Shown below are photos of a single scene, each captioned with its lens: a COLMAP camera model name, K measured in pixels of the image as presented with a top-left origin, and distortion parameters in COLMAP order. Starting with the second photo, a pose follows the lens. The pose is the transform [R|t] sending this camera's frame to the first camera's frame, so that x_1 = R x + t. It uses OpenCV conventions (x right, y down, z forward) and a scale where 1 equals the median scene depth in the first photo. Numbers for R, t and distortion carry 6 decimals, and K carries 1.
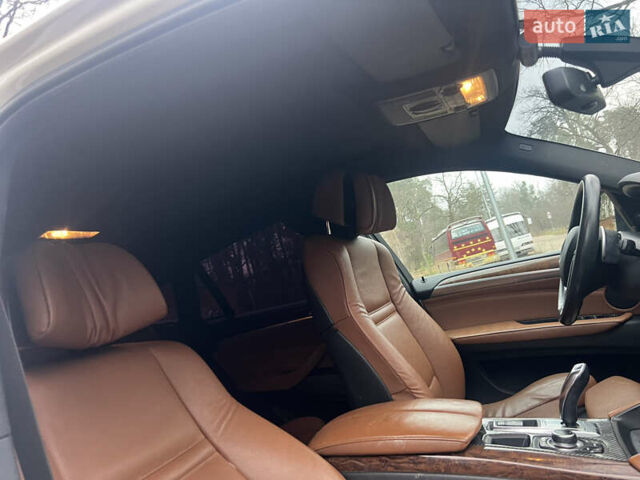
lens RADIAL K [[468.7, 0, 320.0], [0, 468.7, 240.0], [0, 0, 1]] dist [0.057673, -0.063529]
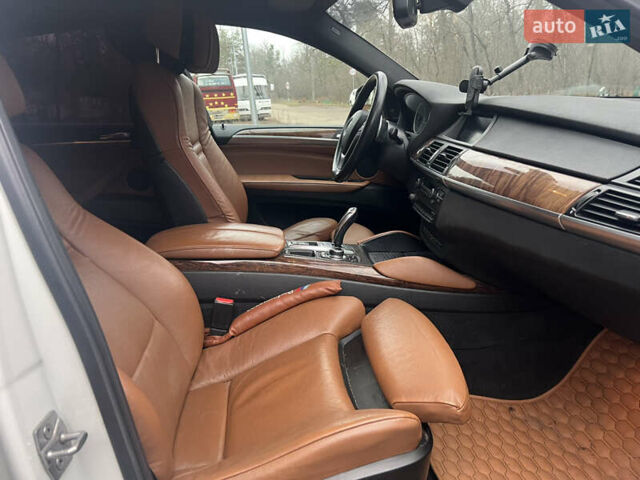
lens RADIAL K [[468.7, 0, 320.0], [0, 468.7, 240.0], [0, 0, 1]] dist [0.057673, -0.063529]
pose [[0.842494, 0.072233, 0.533841, -0.228669], [-0.235095, 0.940924, 0.243707, 0.018636], [-0.484699, -0.330825, 0.809704, -0.119185]]
